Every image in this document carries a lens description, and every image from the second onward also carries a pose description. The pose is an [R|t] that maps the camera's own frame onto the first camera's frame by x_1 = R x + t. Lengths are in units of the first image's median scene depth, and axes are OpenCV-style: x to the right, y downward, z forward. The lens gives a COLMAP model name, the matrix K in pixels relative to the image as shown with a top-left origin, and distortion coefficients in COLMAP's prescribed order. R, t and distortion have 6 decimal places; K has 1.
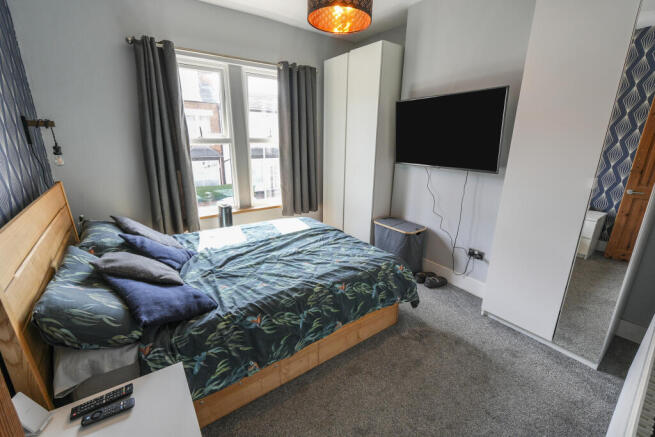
lens RADIAL K [[276.7, 0, 327.5], [0, 276.7, 218.5], [0, 0, 1]] dist [-0.004308, -0.000326]
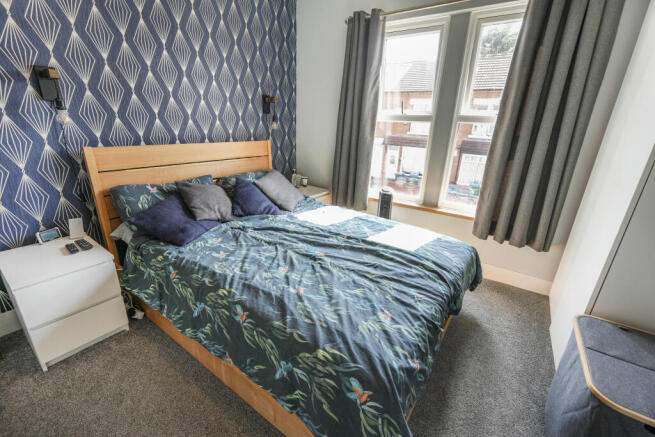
lens RADIAL K [[276.7, 0, 327.5], [0, 276.7, 218.5], [0, 0, 1]] dist [-0.004308, -0.000326]
pose [[0.334310, 0.310335, -0.889904, 0.525979], [-0.301108, 0.929914, 0.211171, -0.139801], [0.893068, 0.197361, 0.404324, 0.716262]]
